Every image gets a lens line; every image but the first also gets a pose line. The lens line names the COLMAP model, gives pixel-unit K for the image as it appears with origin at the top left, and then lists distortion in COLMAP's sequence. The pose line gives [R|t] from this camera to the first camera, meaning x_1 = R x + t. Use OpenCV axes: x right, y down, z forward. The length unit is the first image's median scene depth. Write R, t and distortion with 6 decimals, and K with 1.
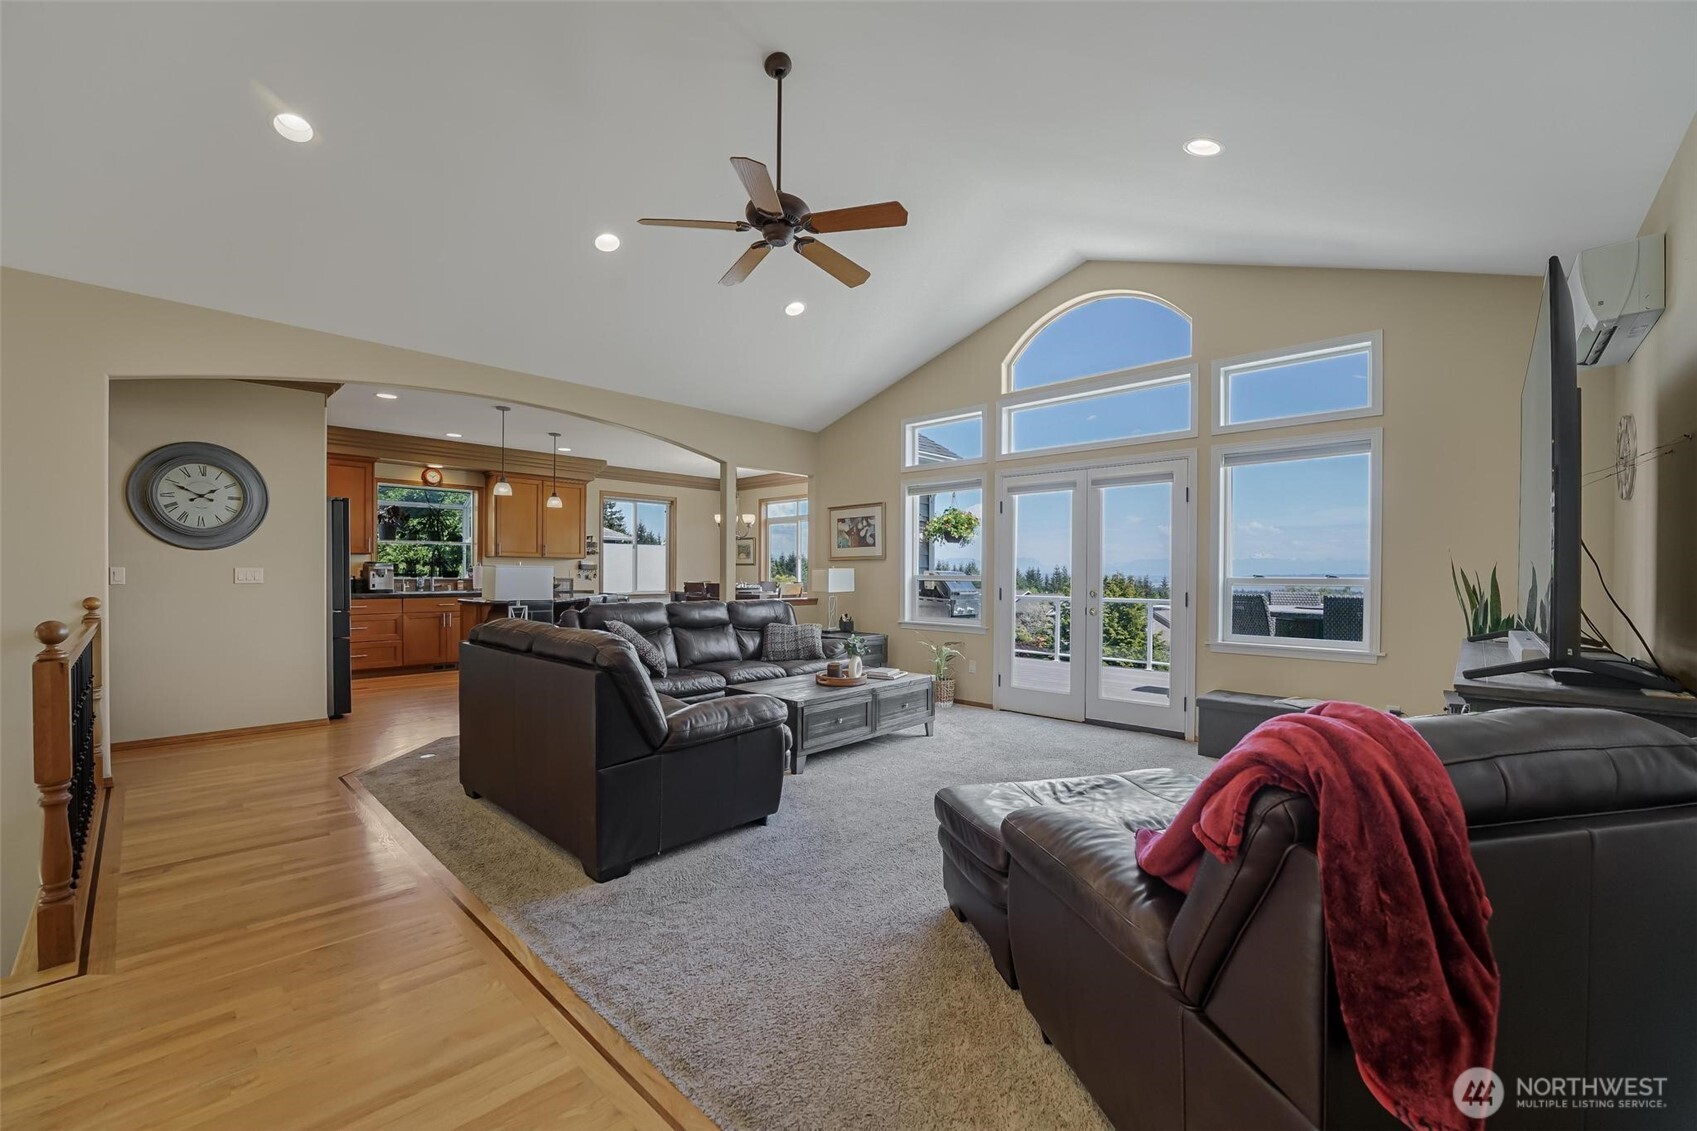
lens RADIAL K [[680.1, 0, 849.6], [0, 680.1, 574.1], [0, 0, 1]] dist [-0.009829, 0.000094]
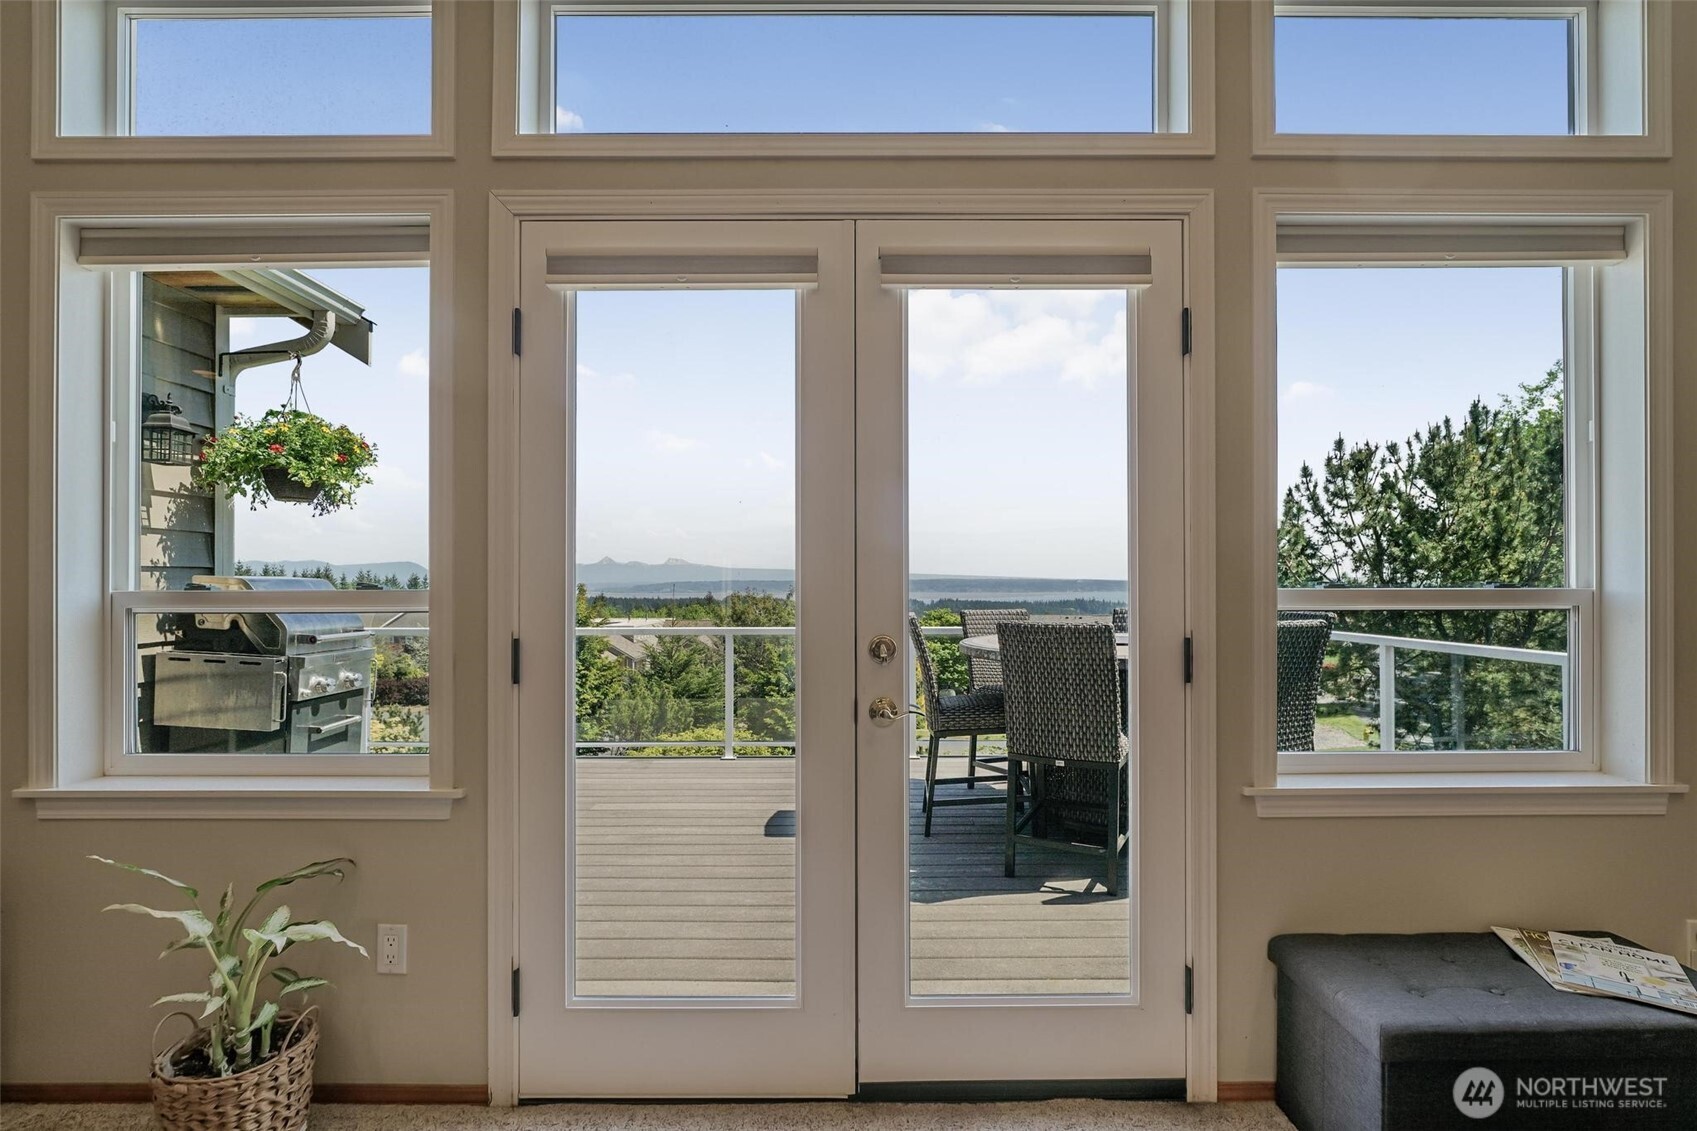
lens RADIAL K [[809.2, 0, 854.3], [0, 809.2, 574.8], [0, 0, 1]] dist [-0.006609, 0.000178]
pose [[0.723221, -0.001436, 0.690615, 0.085721], [0.007028, 0.999961, -0.005281, -0.001214], [-0.690581, 0.008673, 0.723203, 0.583965]]
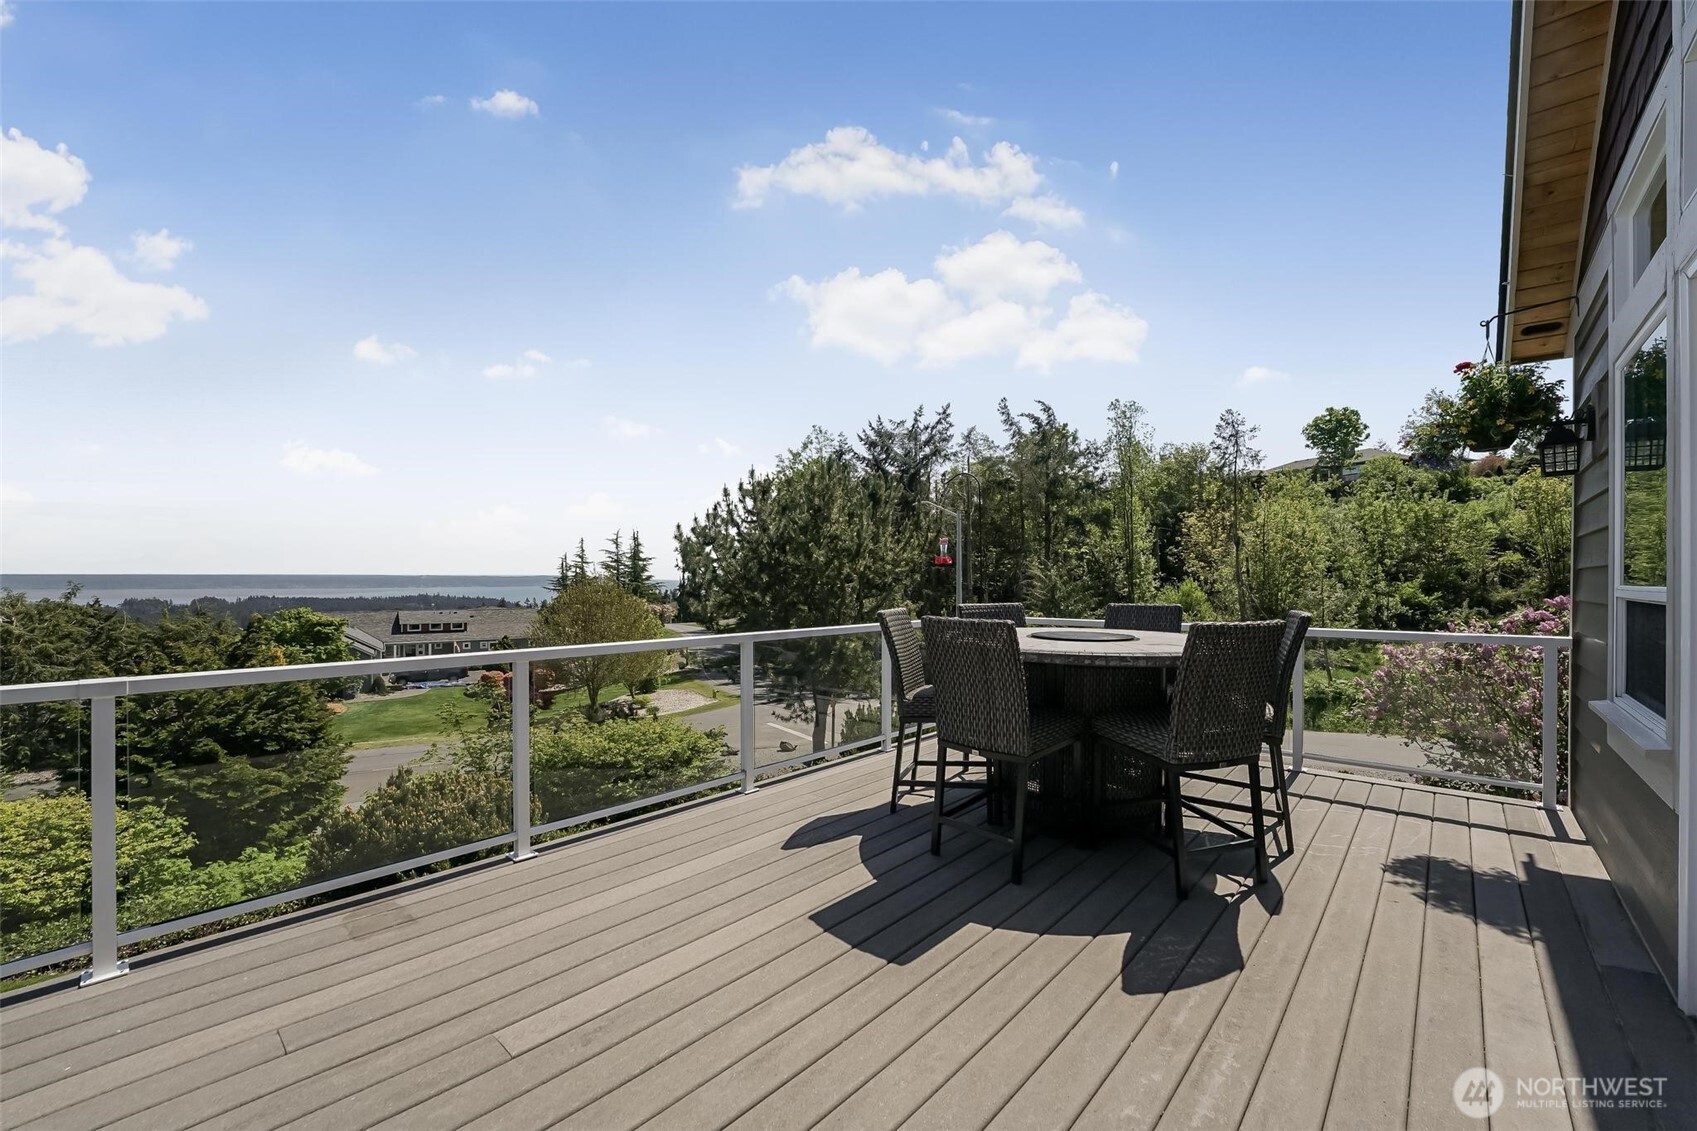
lens RADIAL K [[685.9, 0, 851.5], [0, 685.9, 576.6], [0, 0, 1]] dist [-0.025704, 0.004145]
pose [[-0.028971, -0.001538, 0.999579, 0.128957], [-0.002800, 0.999995, 0.001458, 0.003803], [-0.999576, -0.002757, -0.028975, 1.098628]]
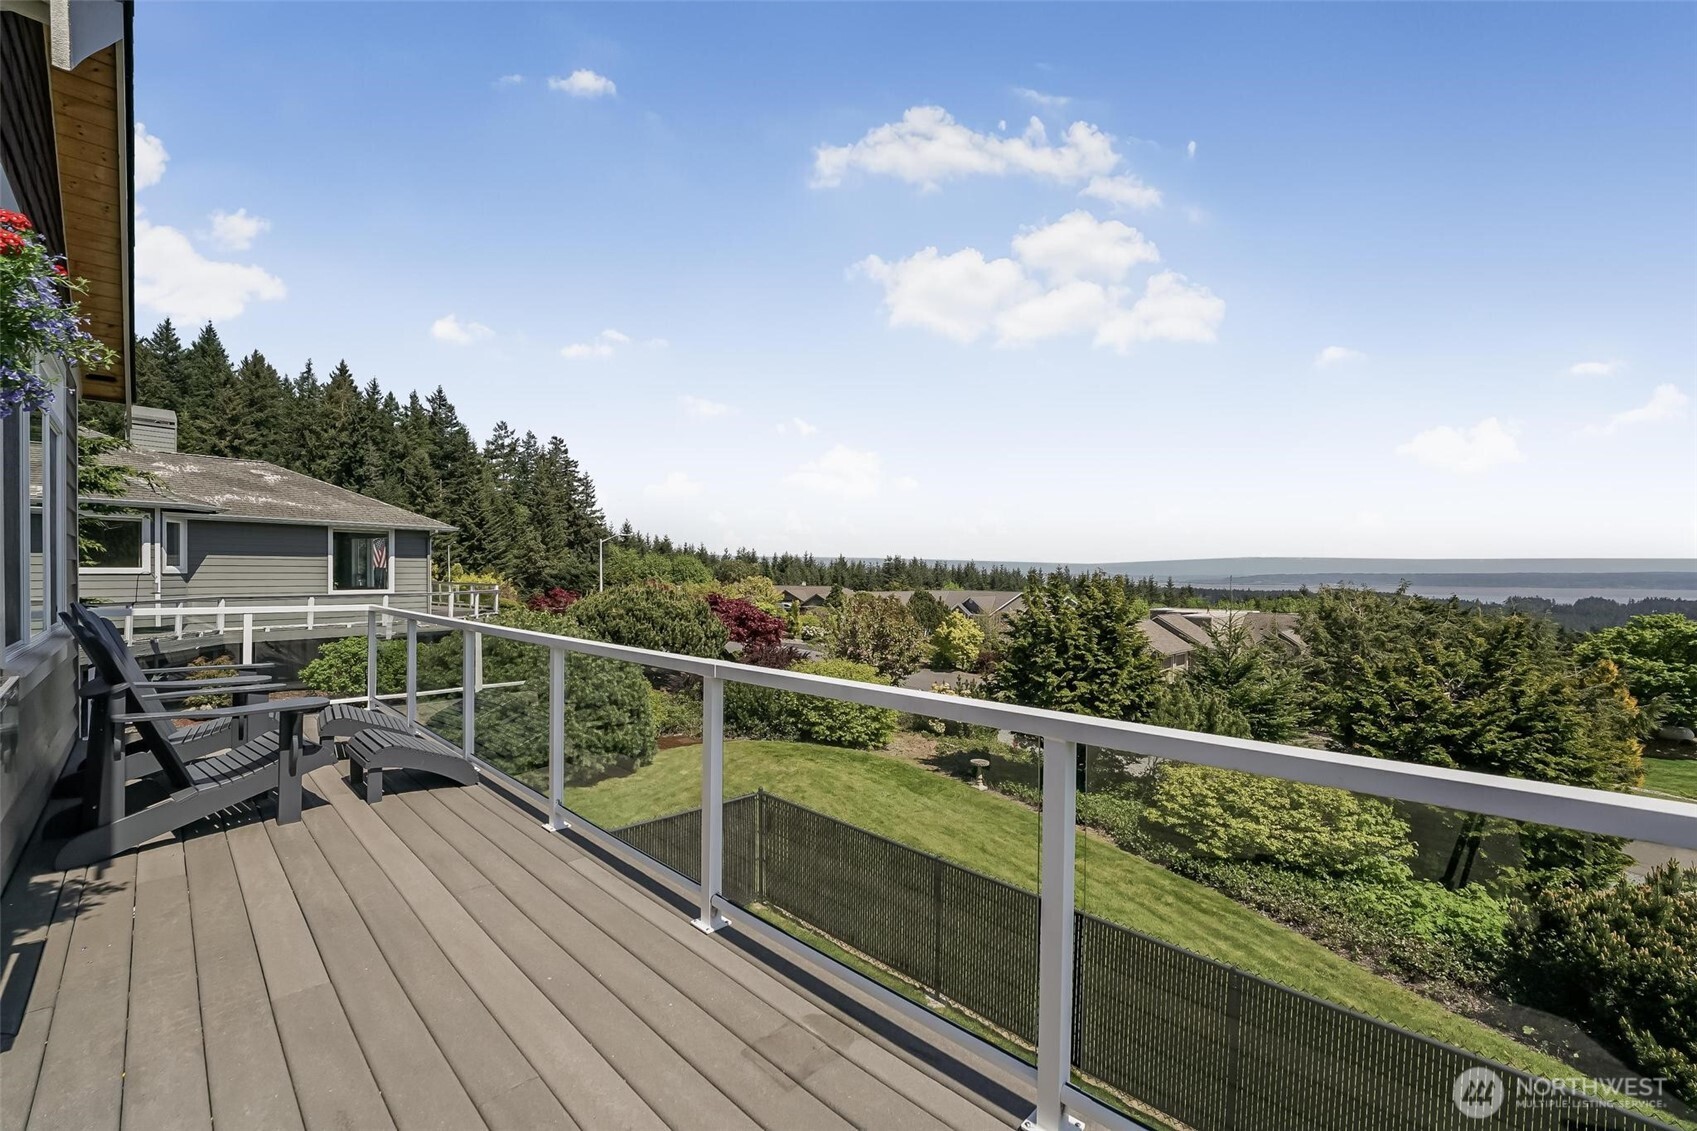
lens RADIAL K [[685.9, 0, 851.5], [0, 685.9, 576.6], [0, 0, 1]] dist [-0.025704, 0.004145]
pose [[0.999990, -0.003520, -0.002922, 0.511993], [0.003528, 0.999990, 0.002738, 0.007196], [0.002912, -0.002748, 0.999992, 1.080600]]
